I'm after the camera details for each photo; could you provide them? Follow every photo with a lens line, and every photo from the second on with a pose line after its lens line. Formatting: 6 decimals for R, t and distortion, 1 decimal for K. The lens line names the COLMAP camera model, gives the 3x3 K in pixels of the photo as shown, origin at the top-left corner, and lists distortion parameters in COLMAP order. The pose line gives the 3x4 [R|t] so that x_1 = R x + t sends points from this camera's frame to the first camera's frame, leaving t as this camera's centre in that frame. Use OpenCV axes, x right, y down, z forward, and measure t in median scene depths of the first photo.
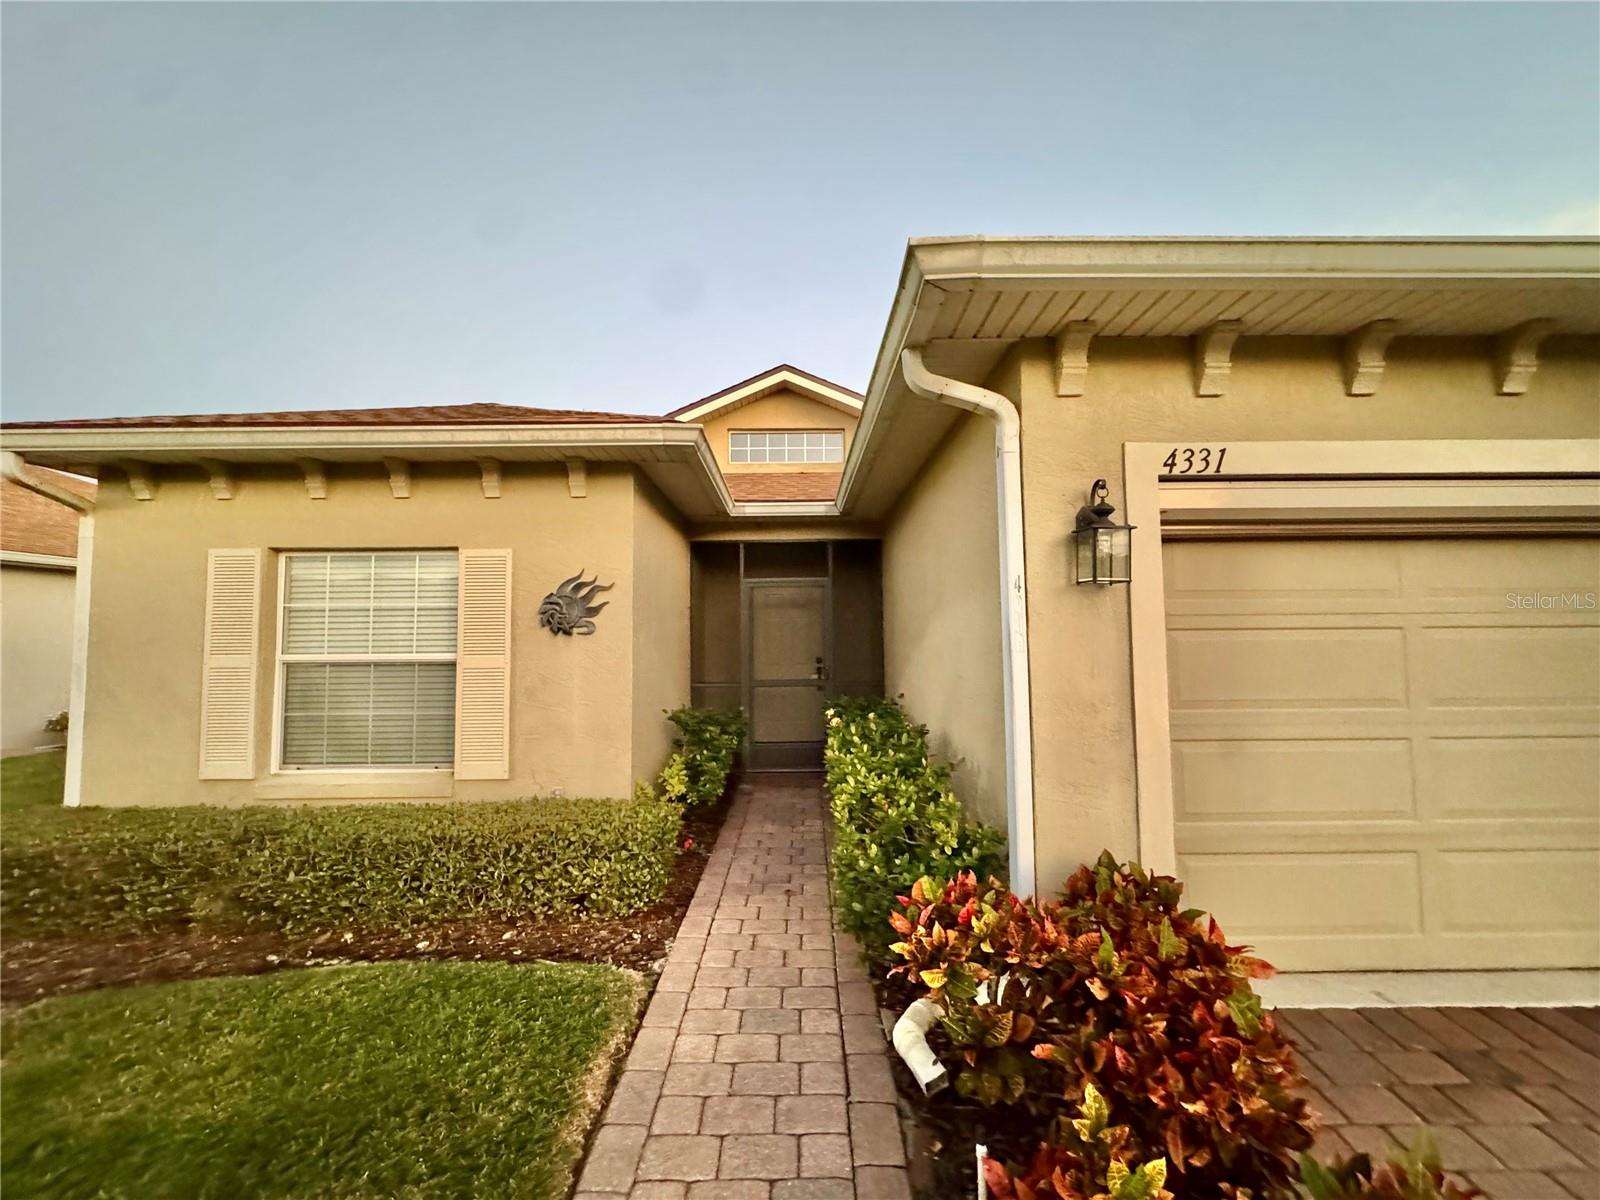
lens RADIAL K [[643.7, 0, 798.4], [0, 643.7, 599.3], [0, 0, 1]] dist [-0.003676, 0.000376]
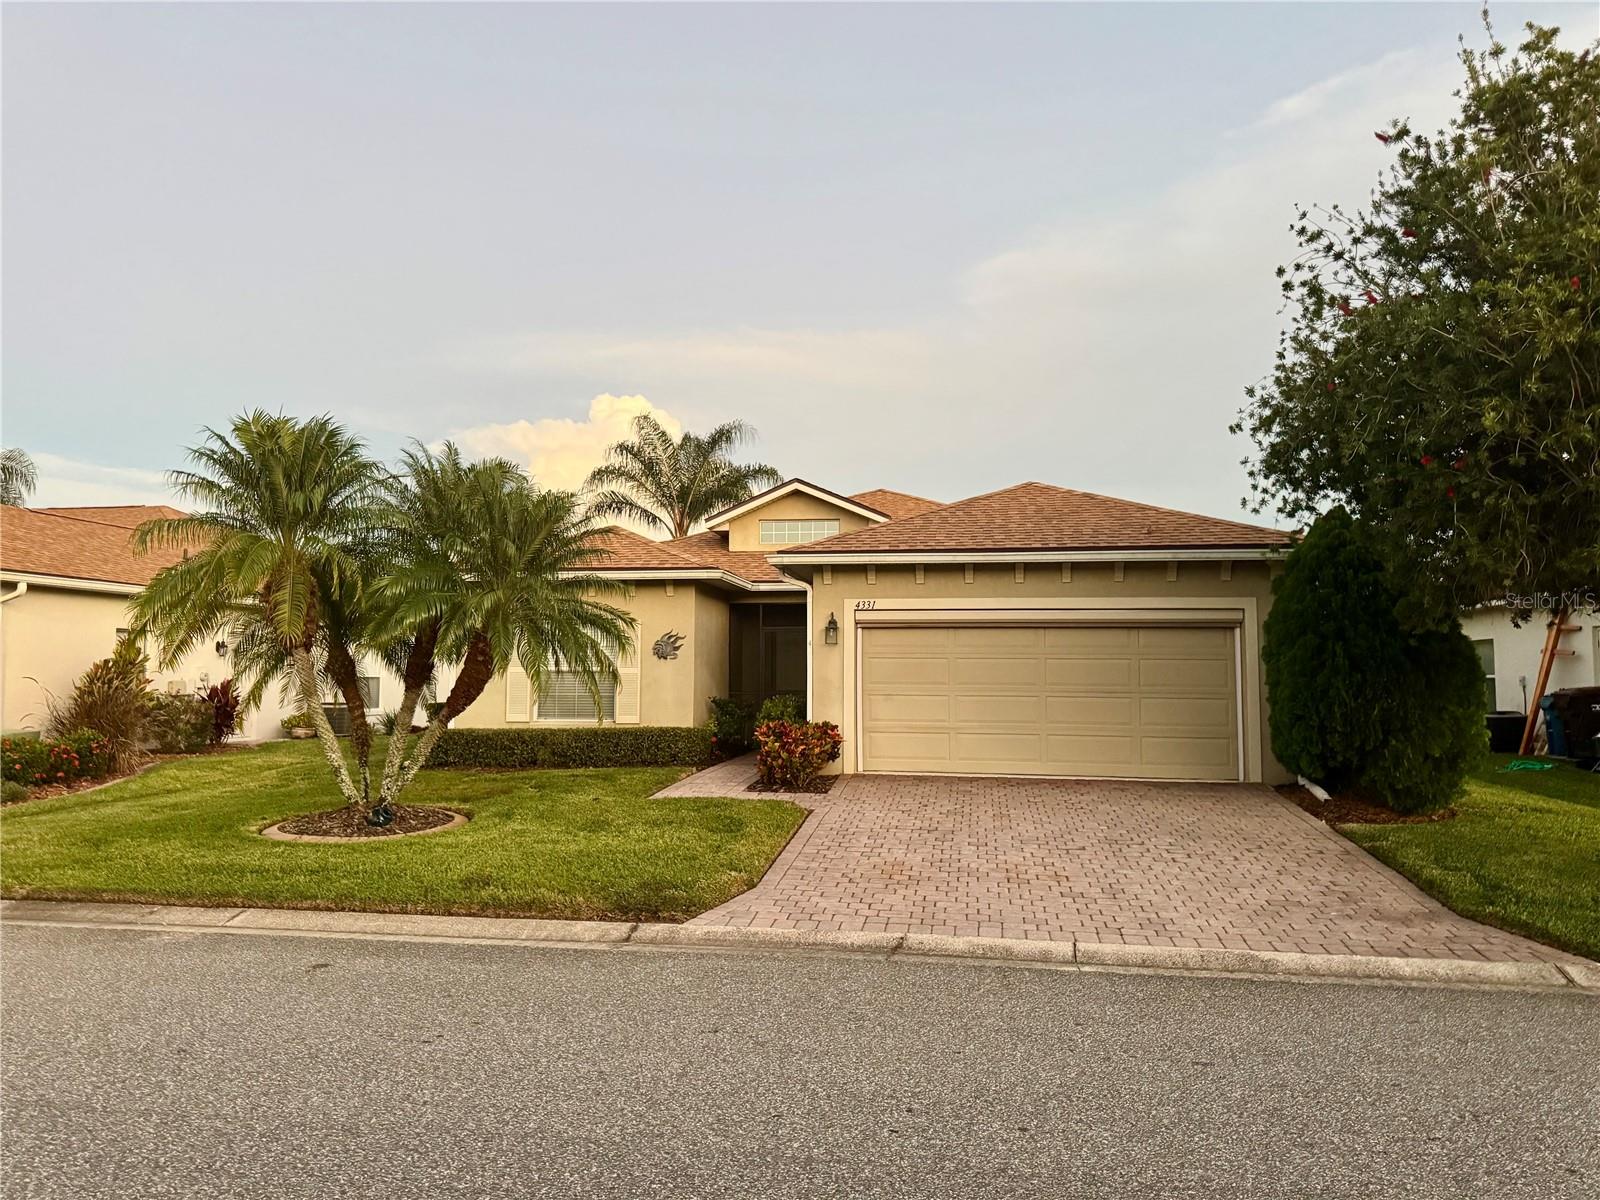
lens RADIAL K [[1133.6, 0, 804.7], [0, 1133.6, 608.1], [0, 0, 1]] dist [0.028215, -0.029919]
pose [[0.988240, 0.005093, -0.152827, 0.713449], [-0.005982, 0.999968, -0.005363, -0.102000], [0.152795, 0.006214, 0.988238, -2.797608]]
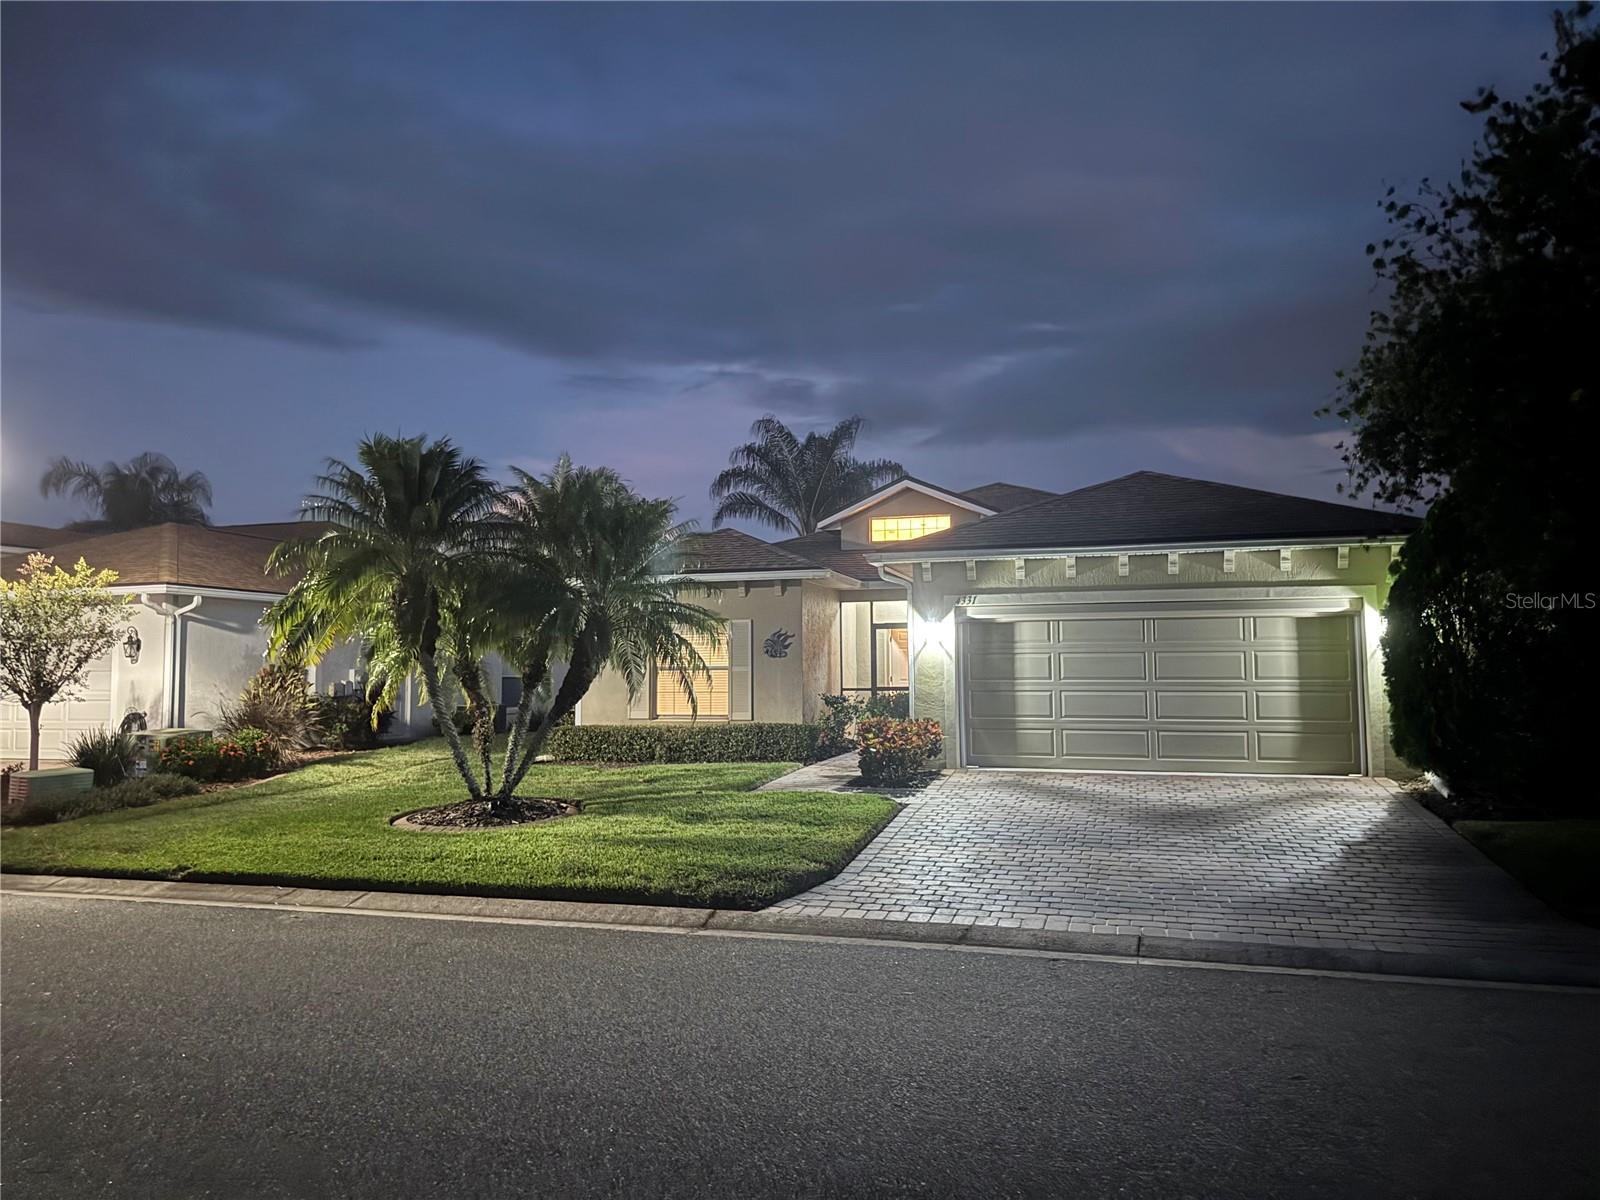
lens RADIAL K [[1133.6, 0, 796.1], [0, 1133.6, 597.4], [0, 0, 1]] dist [0.028215, -0.029919]
pose [[0.958854, -0.016484, -0.283421, 0.853514], [0.013815, 0.999839, -0.011414, -0.108833], [0.283564, 0.007029, 0.958928, -2.836267]]
